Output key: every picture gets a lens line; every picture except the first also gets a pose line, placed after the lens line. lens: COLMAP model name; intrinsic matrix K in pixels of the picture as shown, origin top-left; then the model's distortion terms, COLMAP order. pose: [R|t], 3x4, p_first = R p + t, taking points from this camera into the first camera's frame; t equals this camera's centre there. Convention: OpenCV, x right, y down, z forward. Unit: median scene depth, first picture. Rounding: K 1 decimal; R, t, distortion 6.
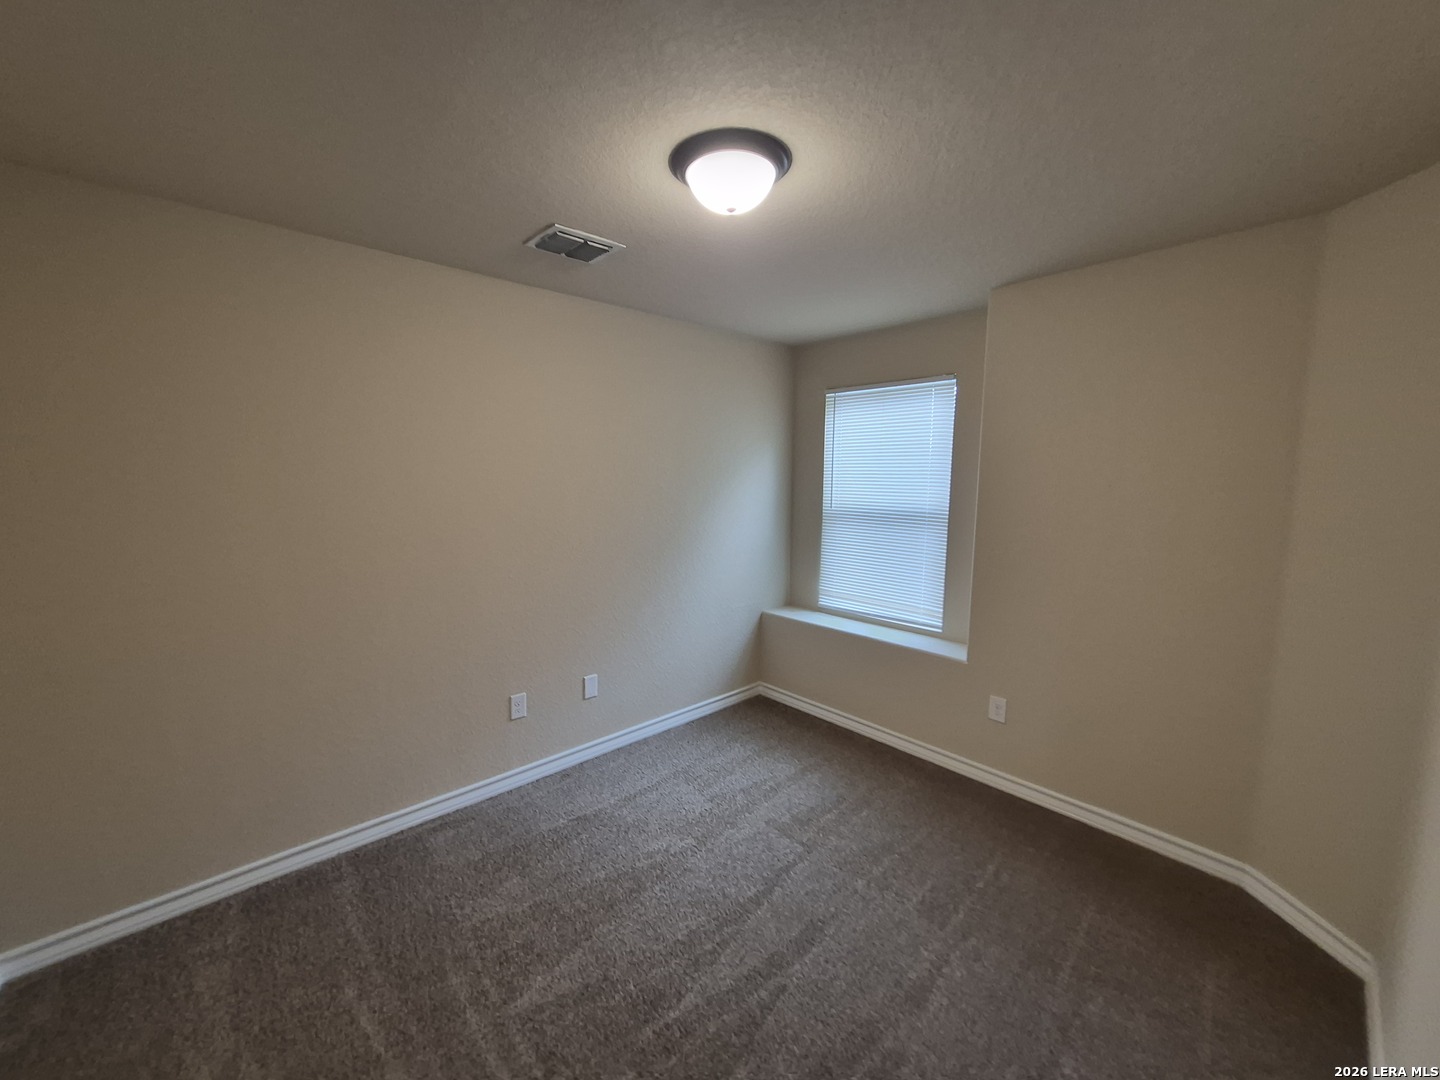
lens RADIAL K [[564.5, 0, 708.5], [0, 564.5, 548.2], [0, 0, 1]] dist [0.006712, -0.000214]
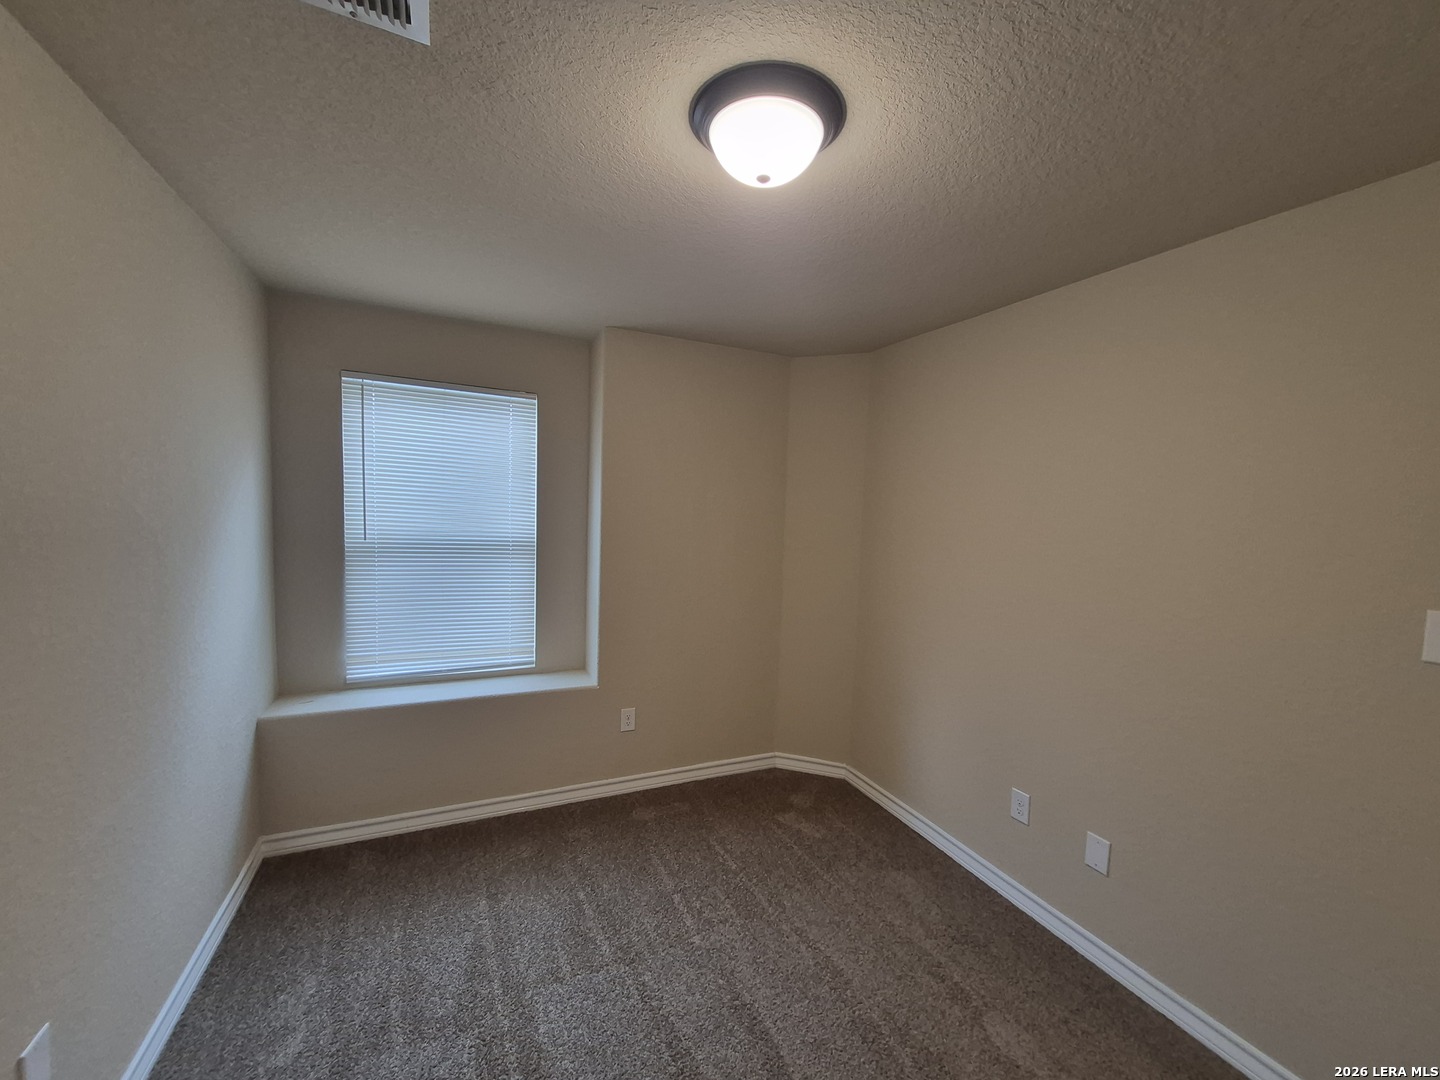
lens RADIAL K [[564.5, 0, 708.5], [0, 564.5, 548.2], [0, 0, 1]] dist [0.006712, -0.000214]
pose [[0.308471, -0.068047, 0.948797, -0.375196], [0.084843, 0.995431, 0.043808, -0.063495], [-0.947443, 0.066986, 0.312835, 0.423070]]
